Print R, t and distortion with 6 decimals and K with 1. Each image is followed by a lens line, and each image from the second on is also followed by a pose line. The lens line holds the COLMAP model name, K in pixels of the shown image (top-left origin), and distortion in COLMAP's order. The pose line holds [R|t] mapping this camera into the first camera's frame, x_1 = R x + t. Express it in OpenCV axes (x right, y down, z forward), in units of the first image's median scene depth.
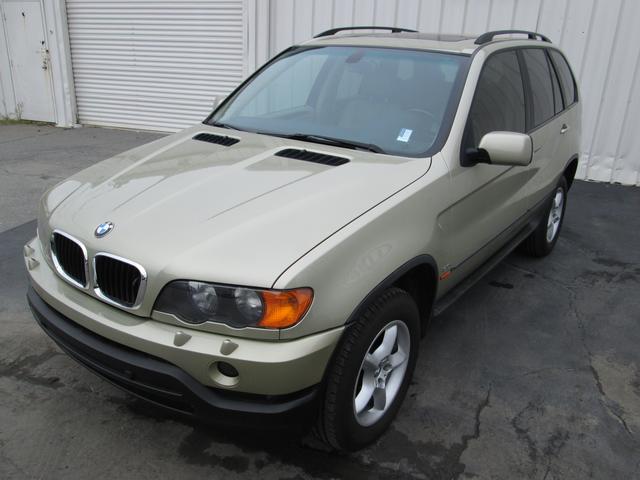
lens RADIAL K [[540.2, 0, 316.2], [0, 540.2, 241.7], [0, 0, 1]] dist [-0.016241, -0.003707]
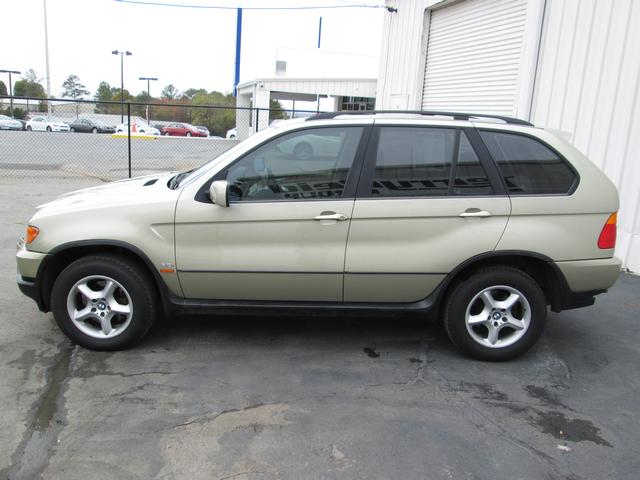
lens RADIAL K [[540.2, 0, 316.2], [0, 540.2, 241.7], [0, 0, 1]] dist [-0.016241, -0.003707]
pose [[0.579876, 0.168458, -0.797098, 1.407818], [-0.296314, 0.954992, -0.013736, -0.097100], [0.758908, 0.244157, 0.603693, 0.356422]]
